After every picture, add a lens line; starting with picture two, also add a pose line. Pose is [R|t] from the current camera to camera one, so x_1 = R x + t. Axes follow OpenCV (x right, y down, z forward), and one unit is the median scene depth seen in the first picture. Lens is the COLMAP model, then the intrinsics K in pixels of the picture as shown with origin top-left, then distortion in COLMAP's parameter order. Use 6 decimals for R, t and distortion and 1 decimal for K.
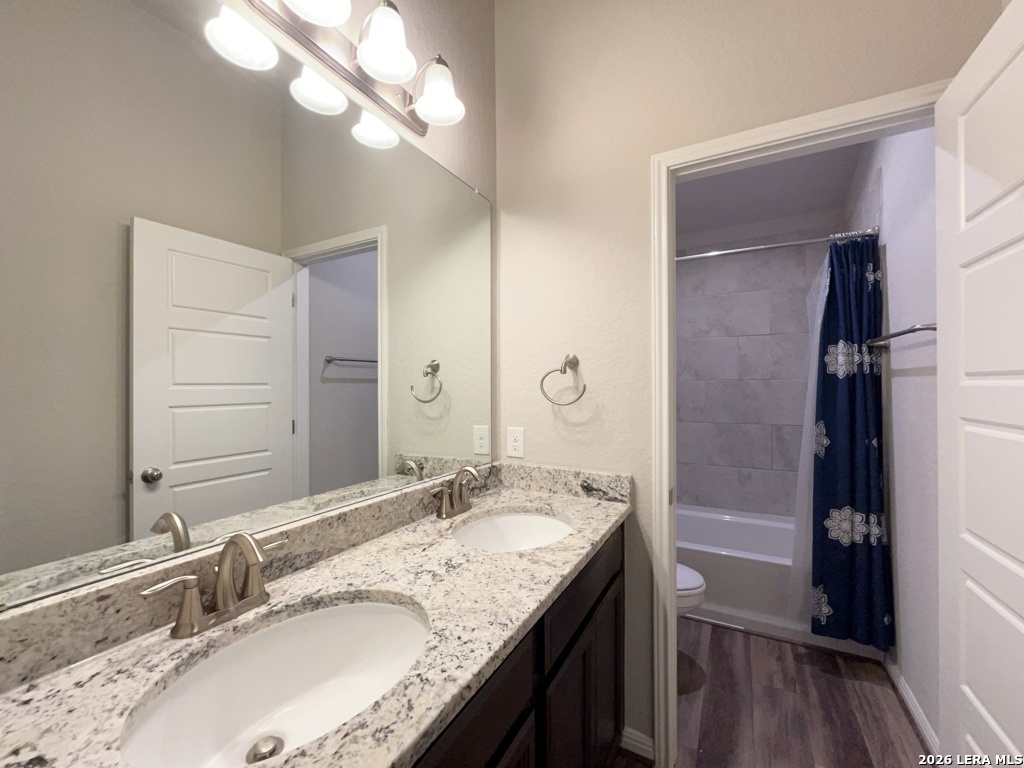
lens RADIAL K [[414.6, 0, 511.7], [0, 414.6, 383.8], [0, 0, 1]] dist [-0.002307, -0.001104]
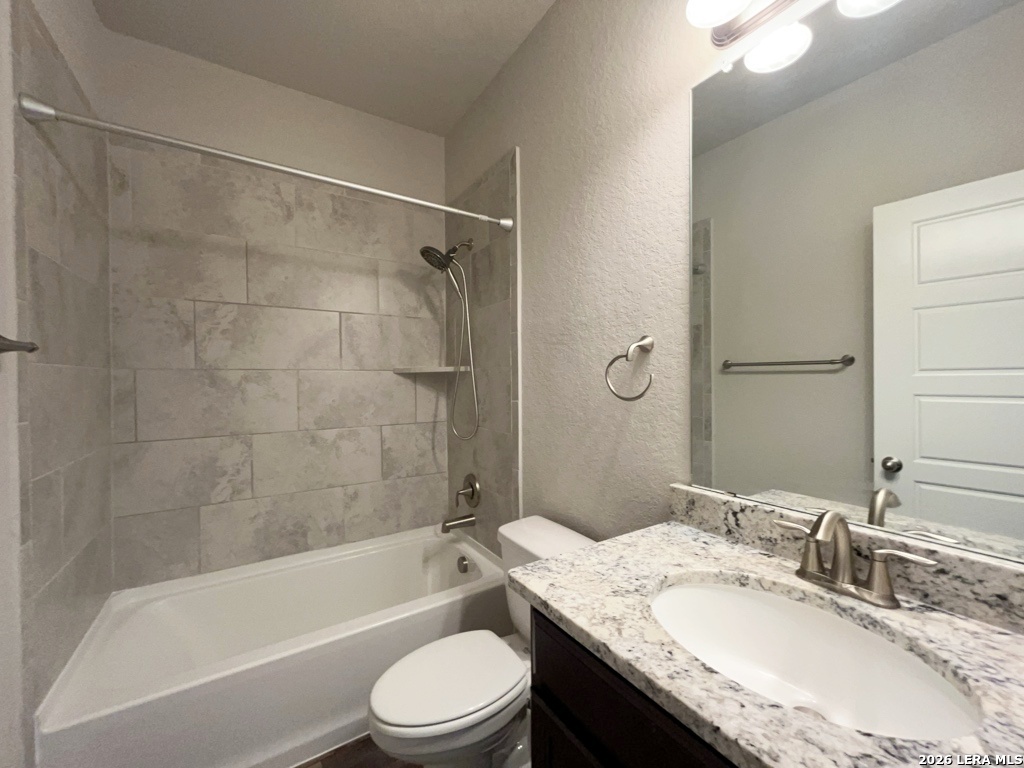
lens RADIAL K [[414.6, 0, 512.6], [0, 414.6, 379.7], [0, 0, 1]] dist [-0.002307, -0.001104]
pose [[-0.482248, 0.018255, -0.875845, 0.407865], [0.013365, 0.999820, 0.013480, -0.001568], [0.875933, -0.005205, -0.482405, 0.655068]]
